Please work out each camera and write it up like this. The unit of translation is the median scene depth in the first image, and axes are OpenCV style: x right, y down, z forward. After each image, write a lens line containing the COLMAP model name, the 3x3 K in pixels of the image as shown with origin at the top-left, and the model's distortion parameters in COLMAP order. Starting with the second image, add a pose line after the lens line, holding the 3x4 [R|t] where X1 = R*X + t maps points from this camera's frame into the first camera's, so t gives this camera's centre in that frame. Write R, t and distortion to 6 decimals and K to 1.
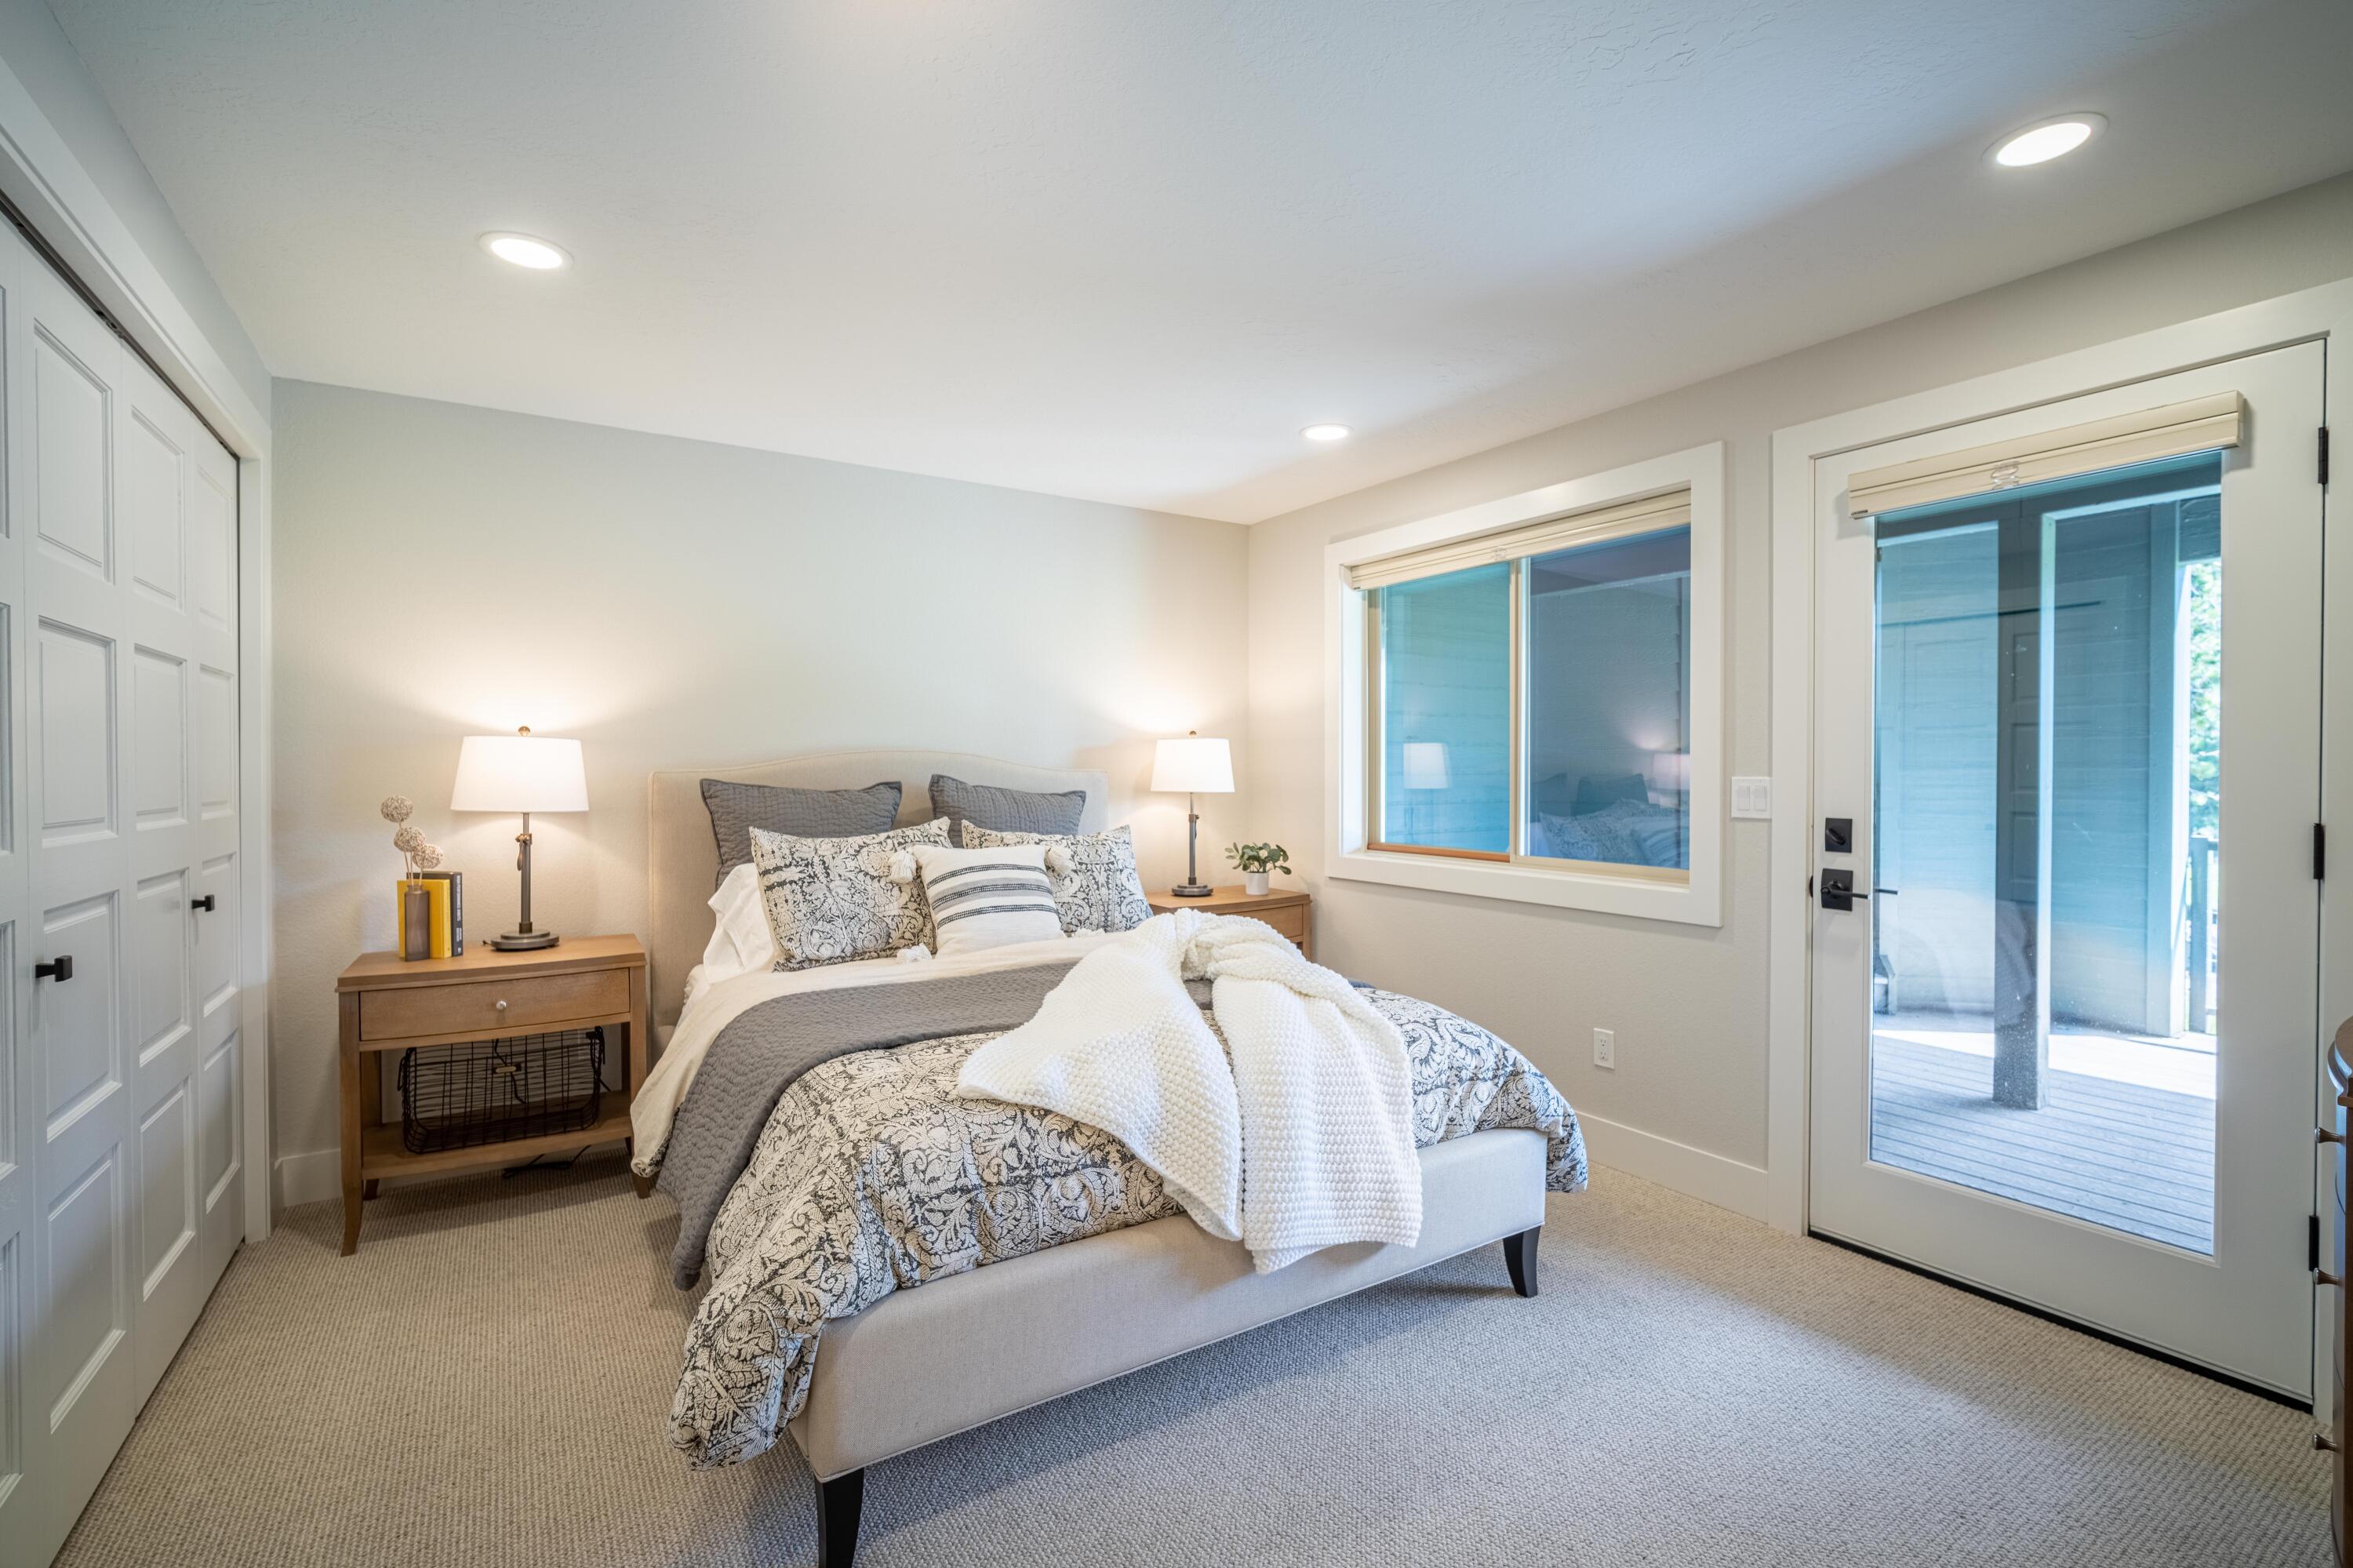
lens RADIAL K [[1042.7, 0, 1174.6], [0, 1042.7, 779.9], [0, 0, 1]] dist [-0.001161, -0.000065]
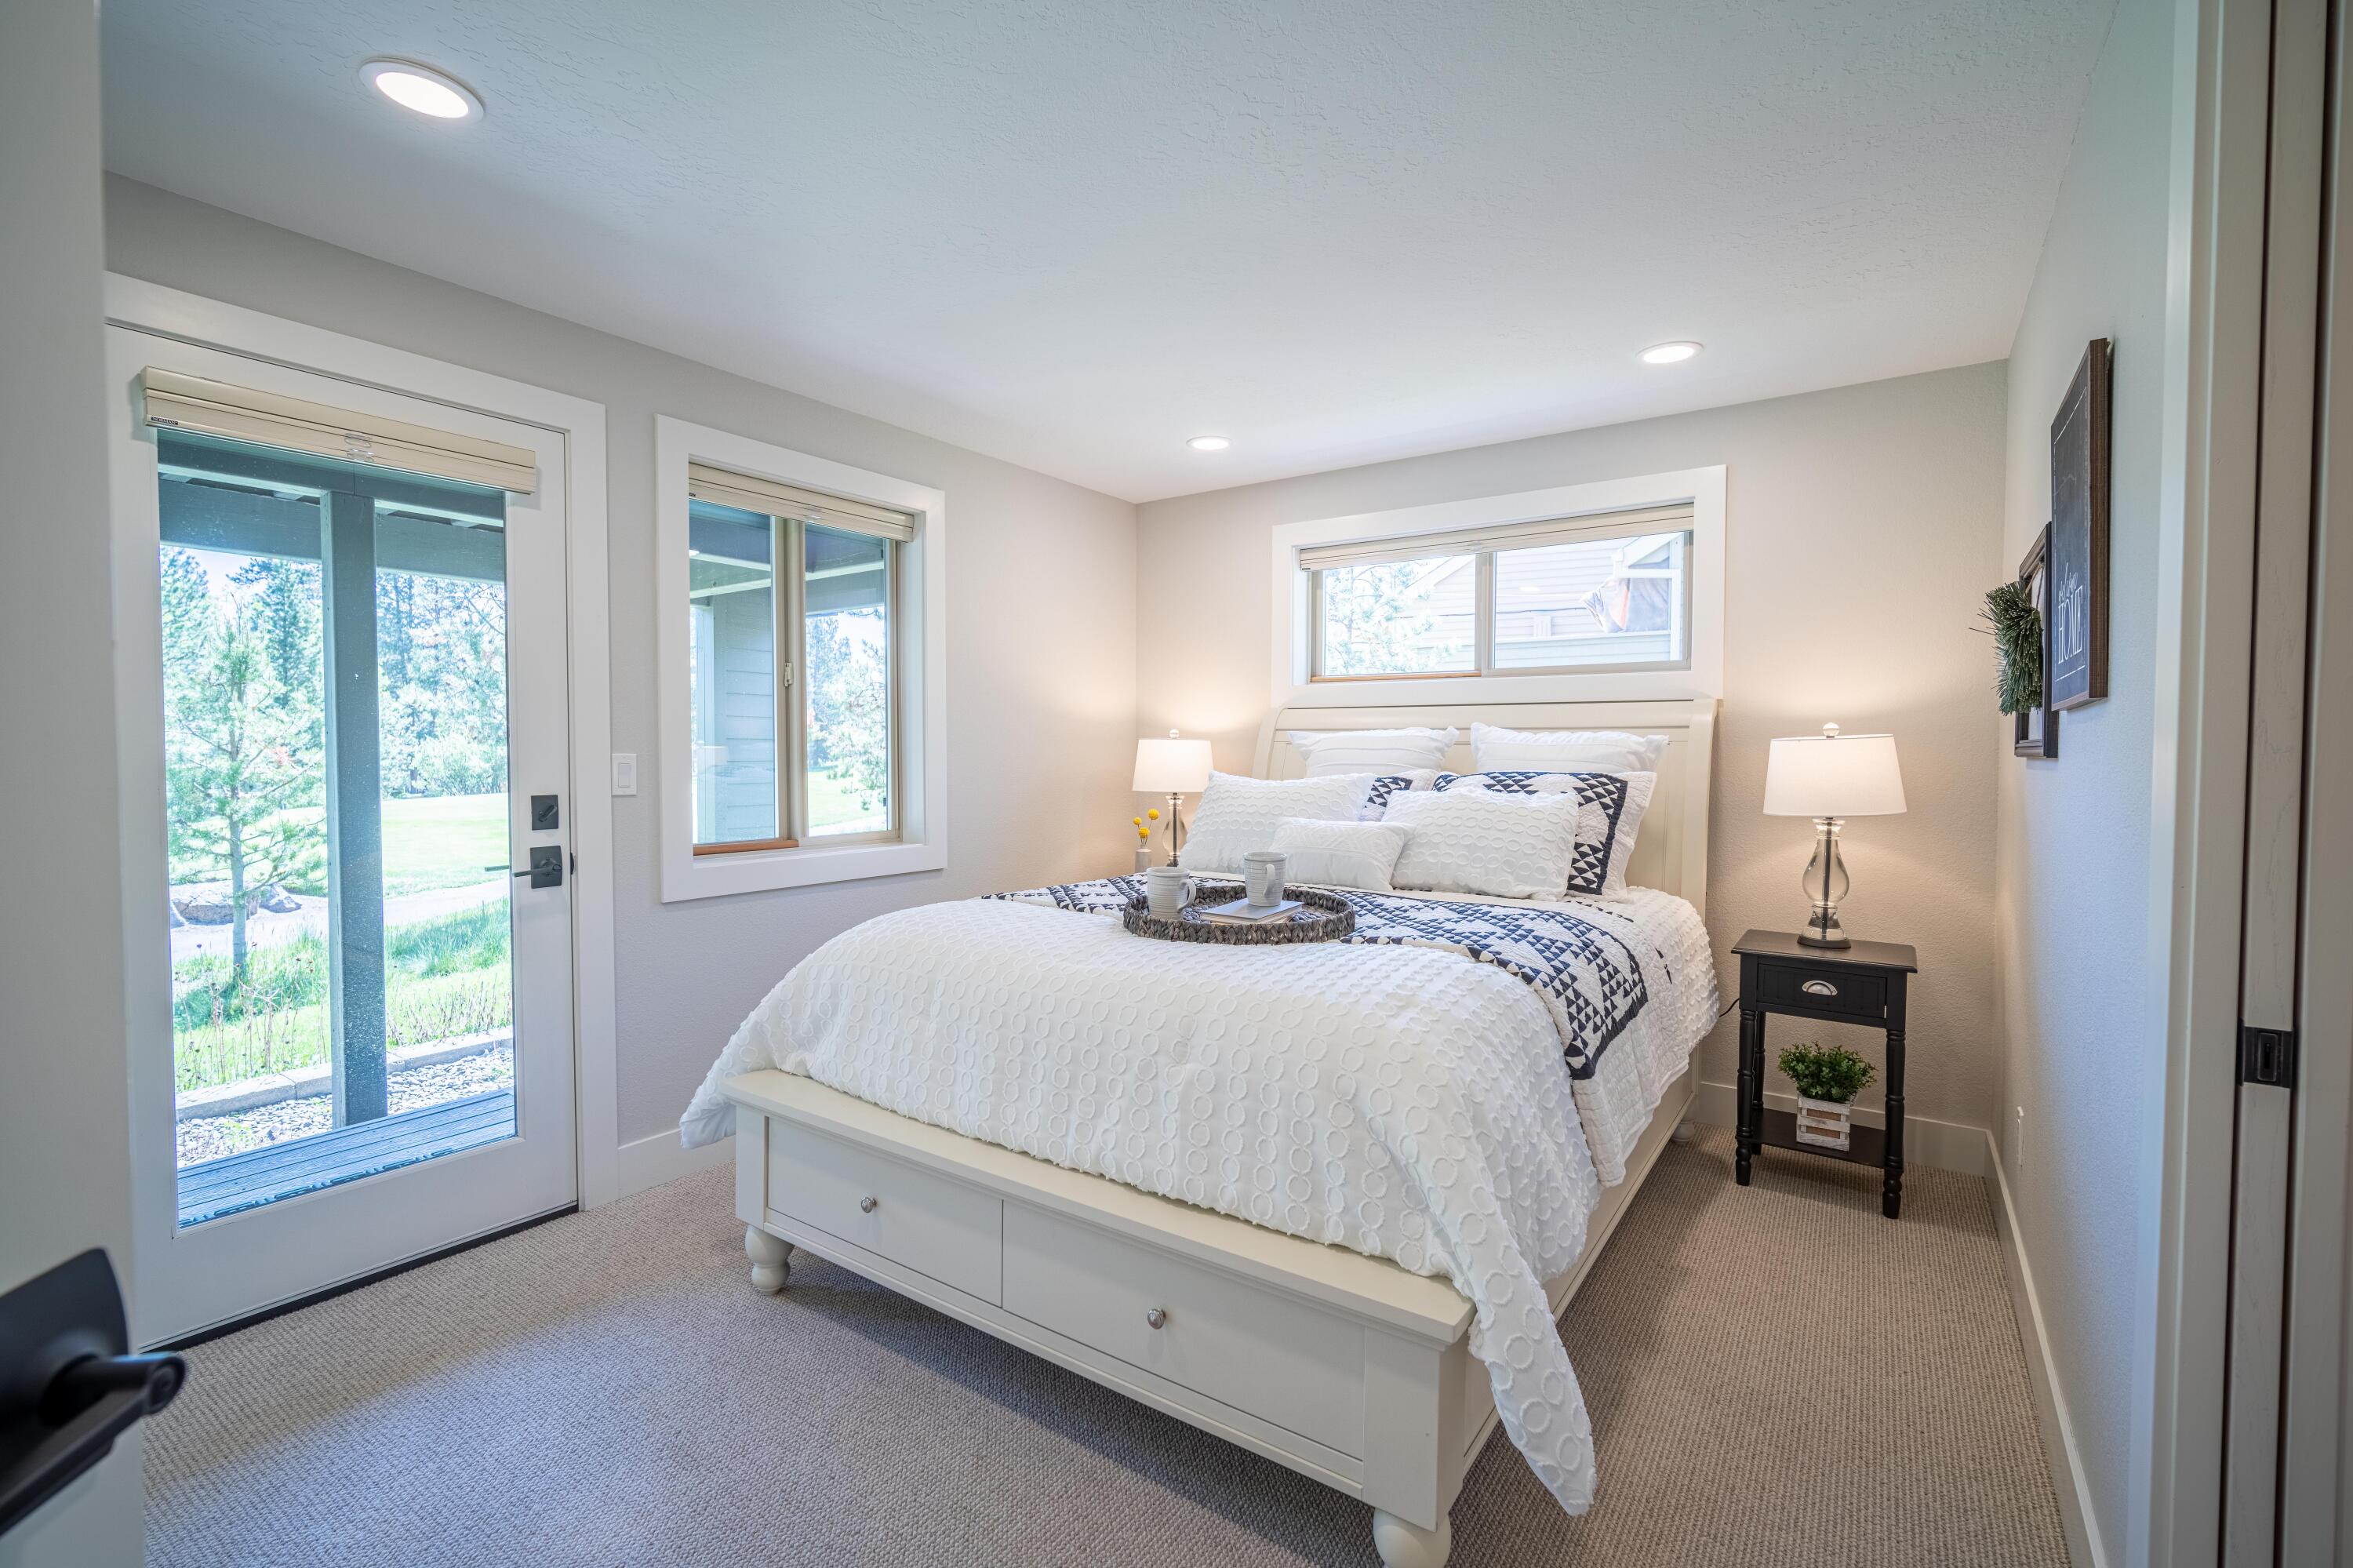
lens RADIAL K [[1042.7, 0, 1172.9], [0, 1042.7, 777.7], [0, 0, 1]] dist [-0.001161, -0.000065]
pose [[-0.390000, -0.023851, 0.920506, -0.505204], [0.012185, 0.999443, 0.031059, -0.003024], [-0.920734, 0.023330, -0.389493, 0.828244]]
